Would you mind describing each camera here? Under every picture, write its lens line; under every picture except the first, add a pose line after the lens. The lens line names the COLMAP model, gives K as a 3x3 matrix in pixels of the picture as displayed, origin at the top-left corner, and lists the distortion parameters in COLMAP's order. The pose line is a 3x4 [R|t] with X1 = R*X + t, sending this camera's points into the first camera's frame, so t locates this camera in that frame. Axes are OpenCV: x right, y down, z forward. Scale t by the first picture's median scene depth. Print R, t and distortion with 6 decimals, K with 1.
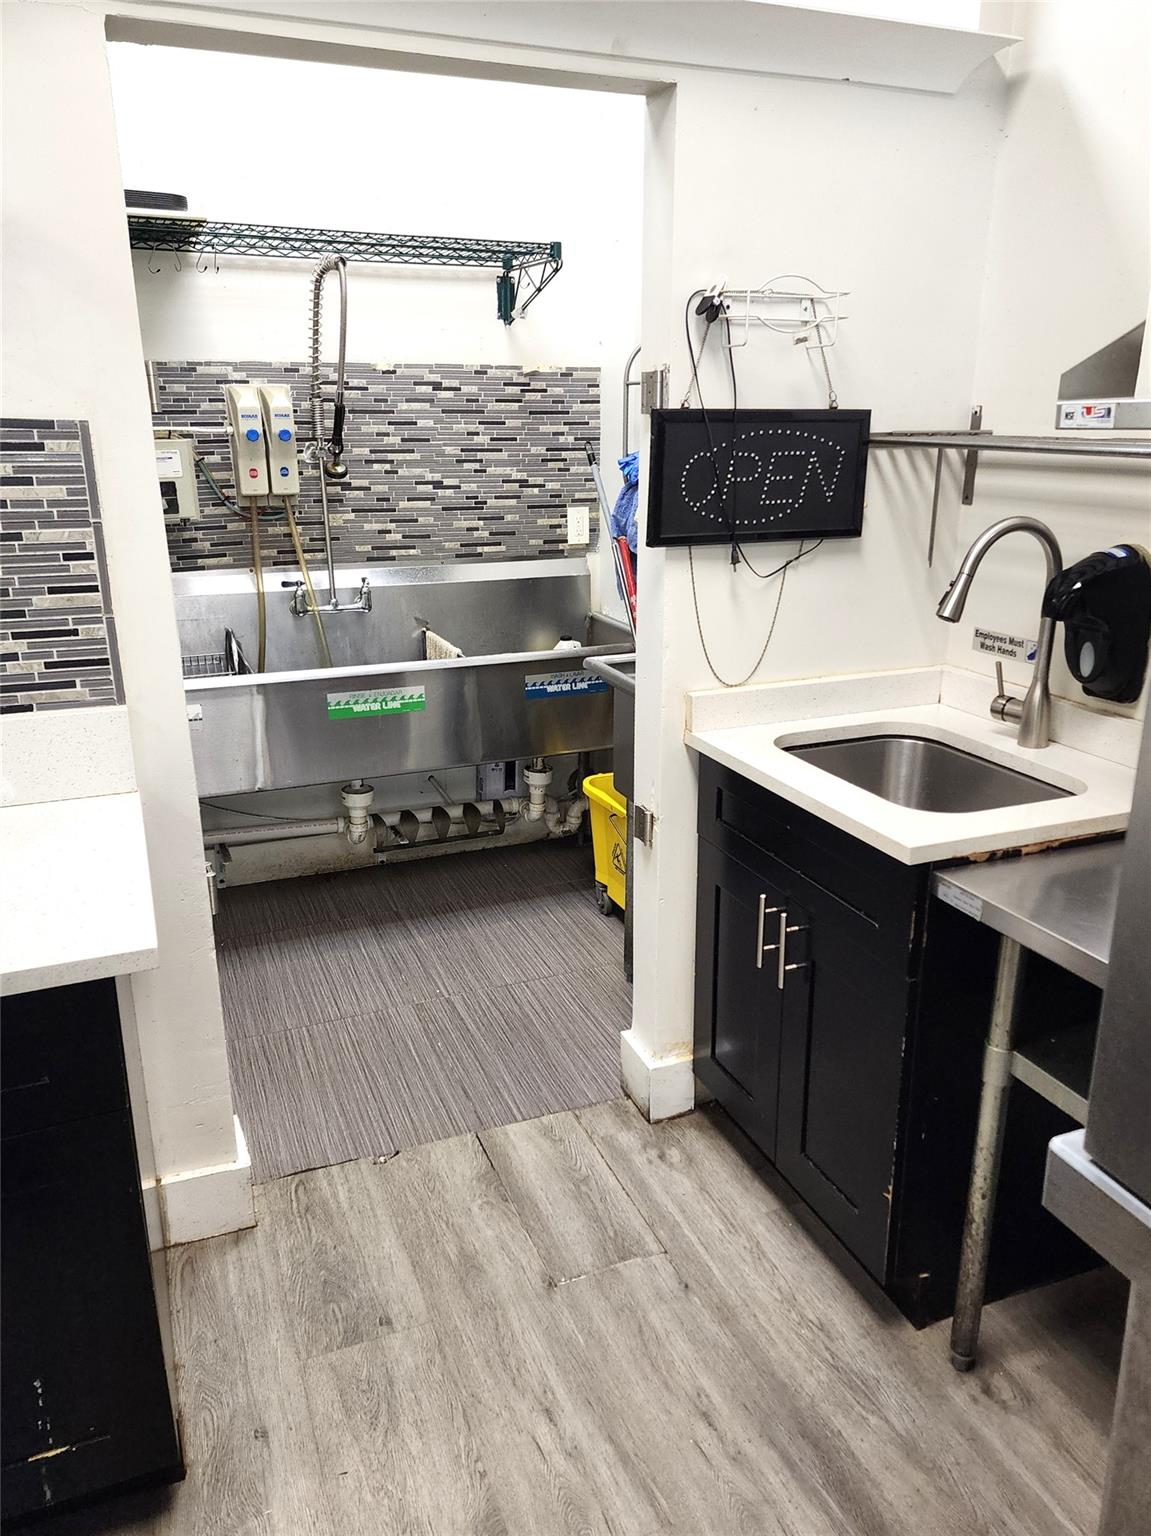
lens RADIAL K [[1105.9, 0, 560.8], [0, 1105.9, 765.7], [0, 0, 1]] dist [0.068961, -0.034326]
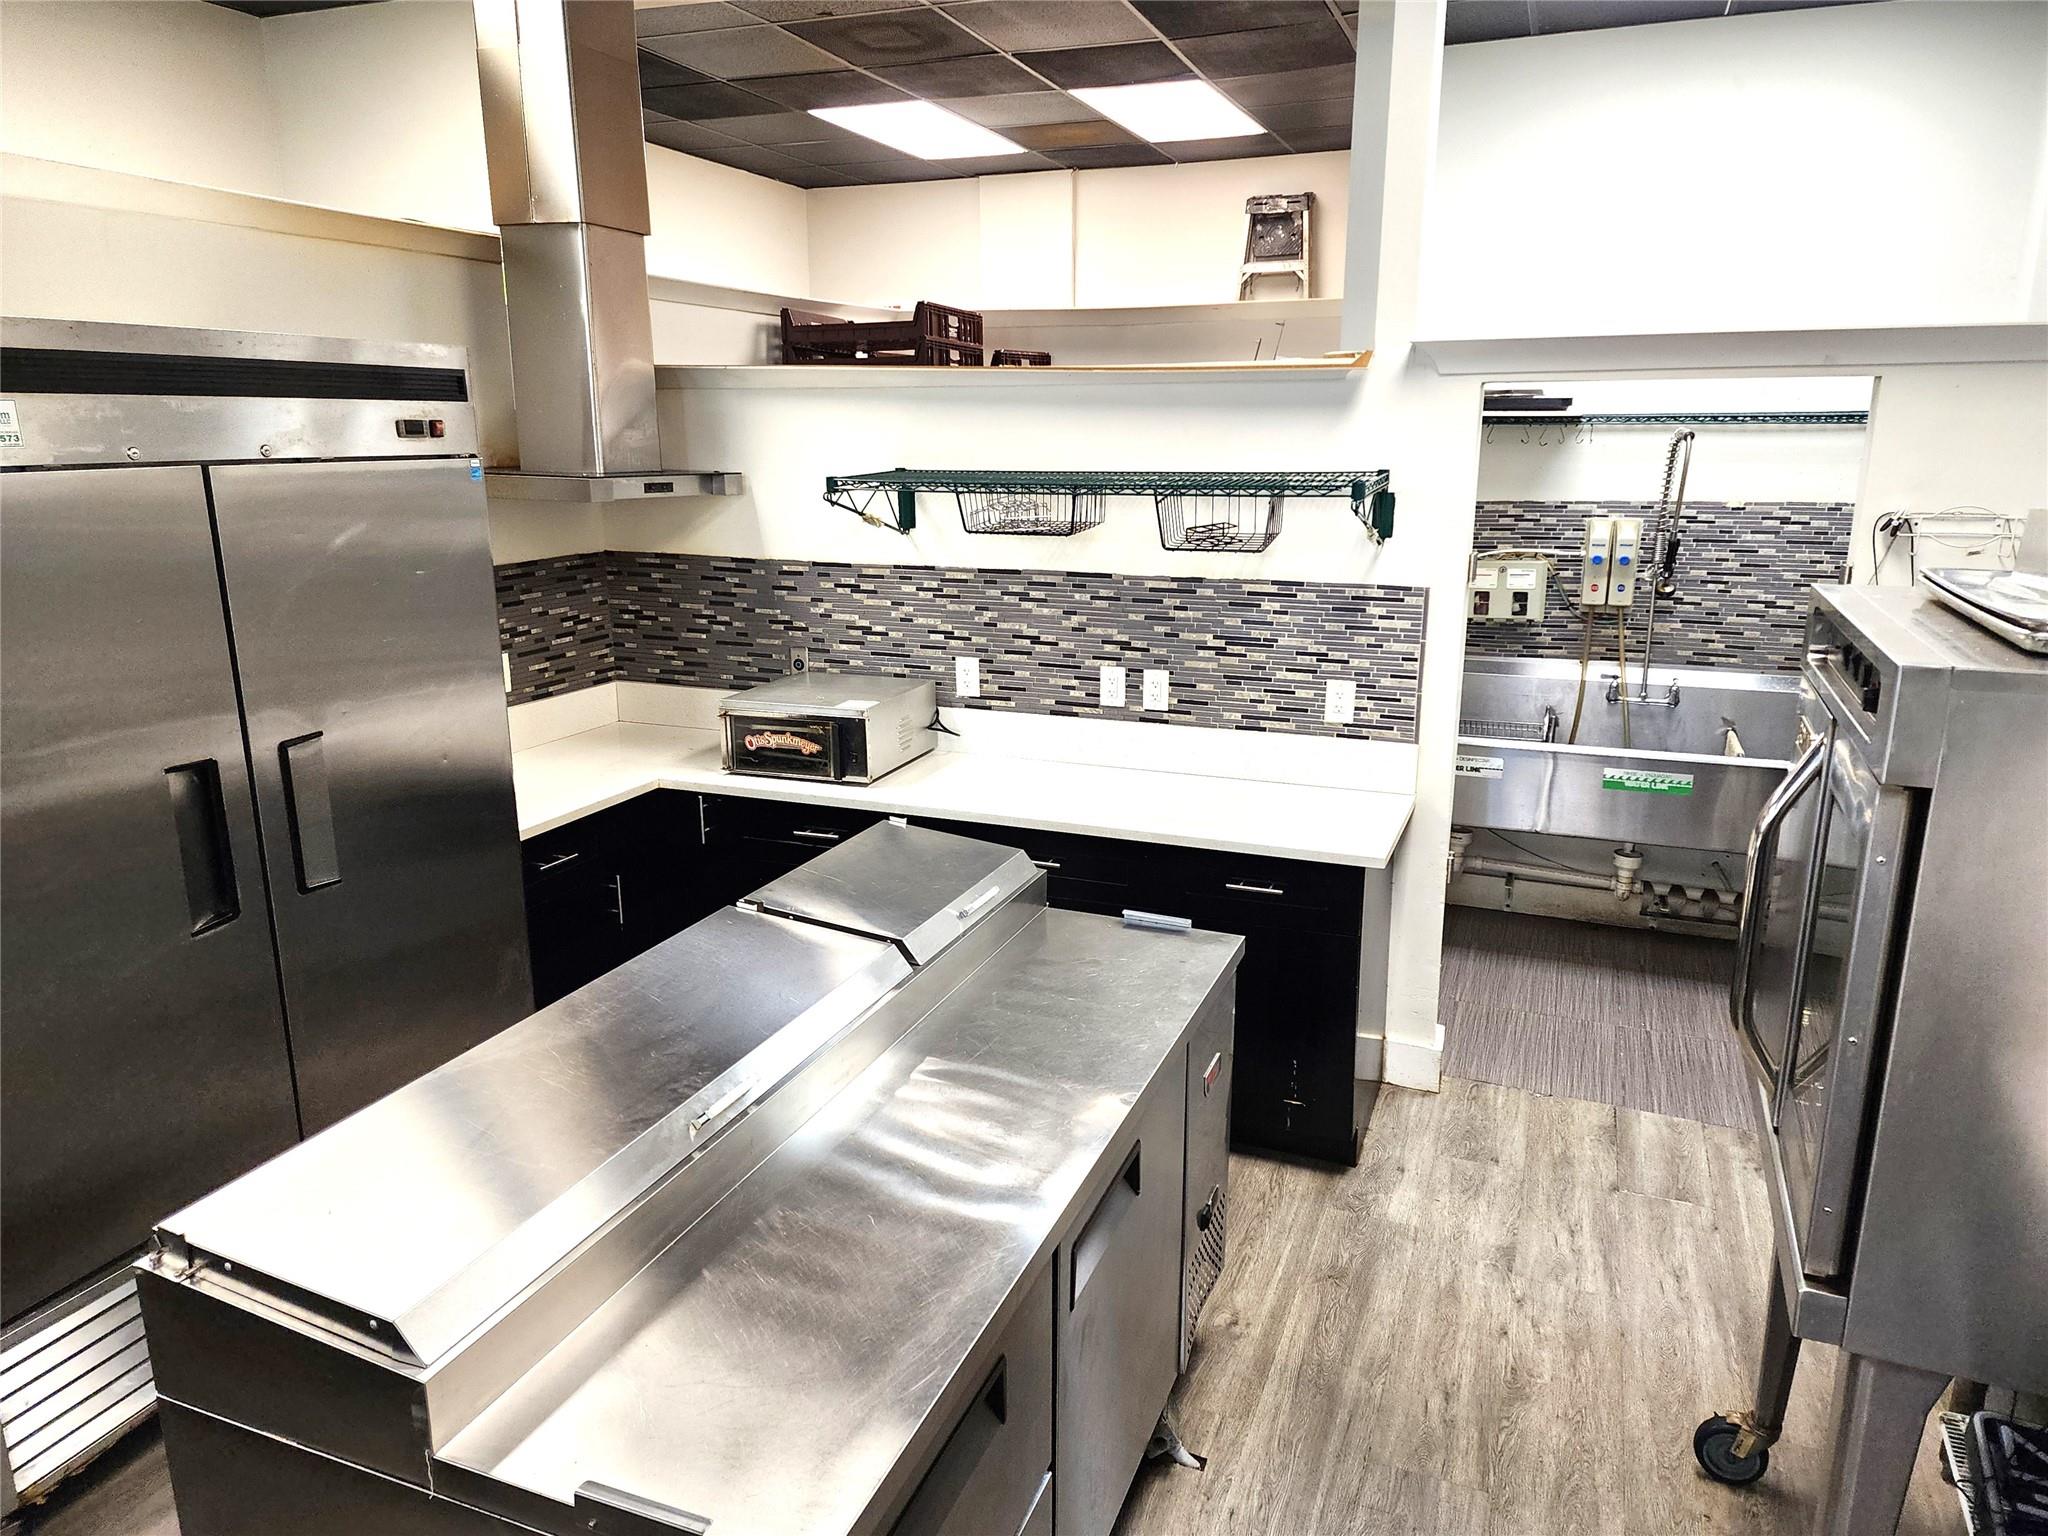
lens RADIAL K [[1474.5, 0, 1017.9], [0, 1474.5, 759.6], [0, 0, 1]] dist [0.068961, -0.034326]
pose [[0.725826, 0.165588, -0.667651, 0.402151], [-0.208437, 0.977906, 0.015938, 0.034968], [0.655539, 0.127595, 0.744304, -0.642461]]
